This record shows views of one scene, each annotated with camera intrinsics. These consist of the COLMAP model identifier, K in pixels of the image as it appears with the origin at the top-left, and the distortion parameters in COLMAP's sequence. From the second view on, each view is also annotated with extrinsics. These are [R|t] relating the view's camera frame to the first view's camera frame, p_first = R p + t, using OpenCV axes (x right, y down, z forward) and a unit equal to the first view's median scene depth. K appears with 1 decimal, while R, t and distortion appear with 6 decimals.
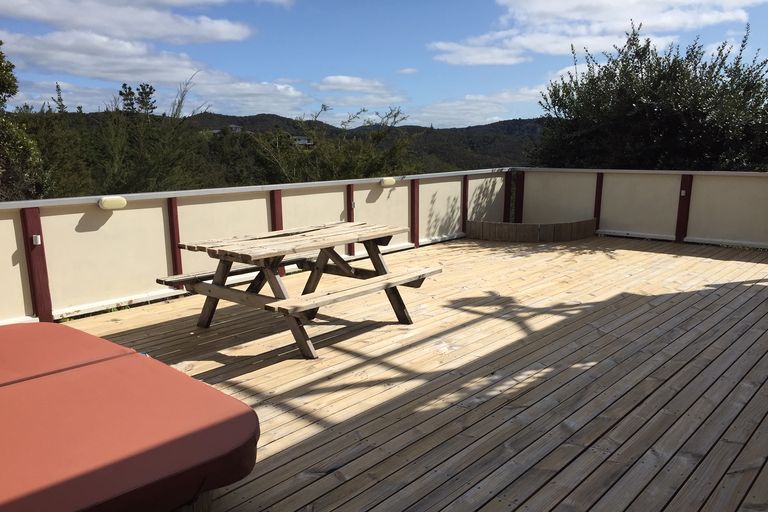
lens RADIAL K [[657.5, 0, 387.4], [0, 657.5, 292.0], [0, 0, 1]] dist [0.099121, -0.127582]
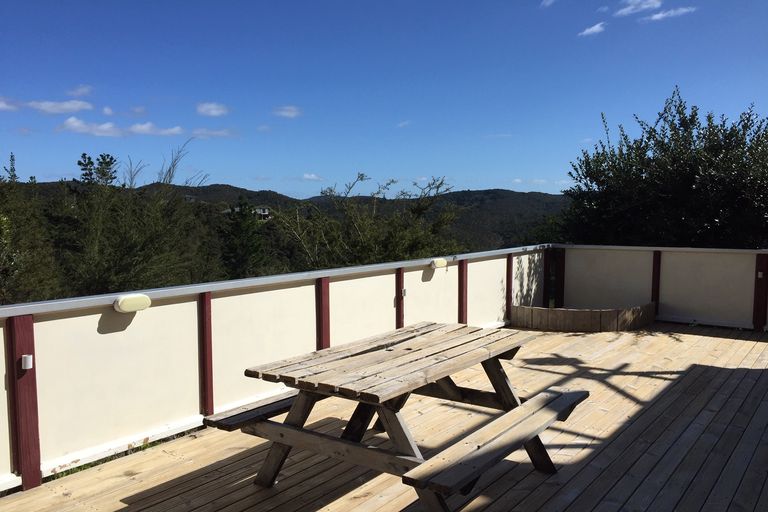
lens RADIAL K [[659.6, 0, 369.8], [0, 659.6, 270.8], [0, 0, 1]] dist [0.084959, -0.130306]
pose [[0.998368, -0.002477, 0.057061, -0.112628], [0.010064, 0.991056, -0.133063, -0.040363], [-0.056222, 0.133420, 0.989464, 0.154063]]
